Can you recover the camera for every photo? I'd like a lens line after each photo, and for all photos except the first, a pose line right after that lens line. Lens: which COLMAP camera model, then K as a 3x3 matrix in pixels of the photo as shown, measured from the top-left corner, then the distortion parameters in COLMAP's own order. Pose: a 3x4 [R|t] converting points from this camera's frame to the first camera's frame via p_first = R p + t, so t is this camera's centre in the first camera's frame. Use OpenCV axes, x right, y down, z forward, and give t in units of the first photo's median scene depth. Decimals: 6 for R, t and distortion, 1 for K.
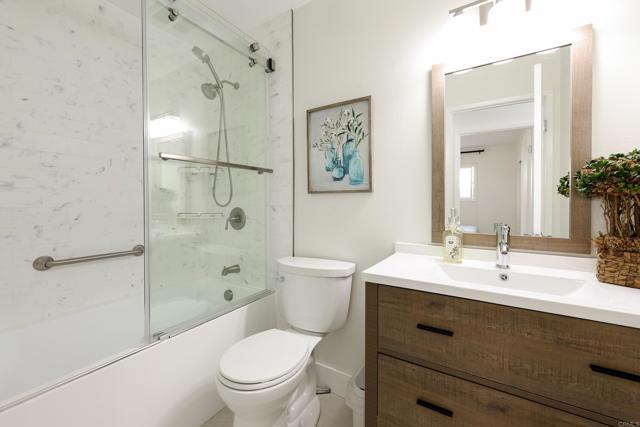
lens RADIAL K [[255.3, 0, 320.8], [0, 255.3, 204.1], [0, 0, 1]] dist [0.002255, 0.000093]
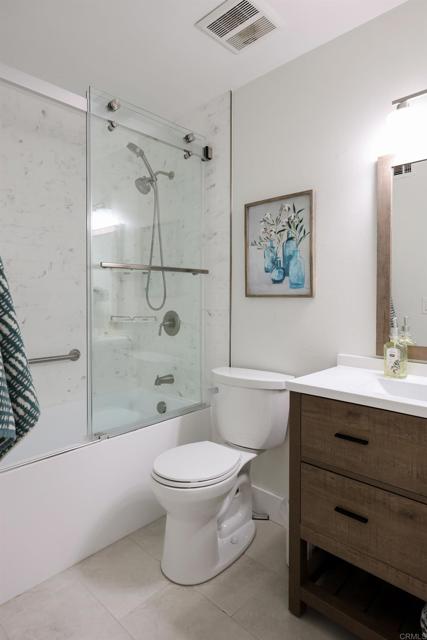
lens RADIAL K [[388.8, 0, 213.9], [0, 388.8, 280.2], [0, 0, 1]] dist [-0.000855, -0.000827]
pose [[0.977012, -0.009435, -0.212977, 0.153677], [0.000763, 0.999169, -0.040763, -0.052419], [0.213184, 0.039664, 0.976207, -0.422637]]
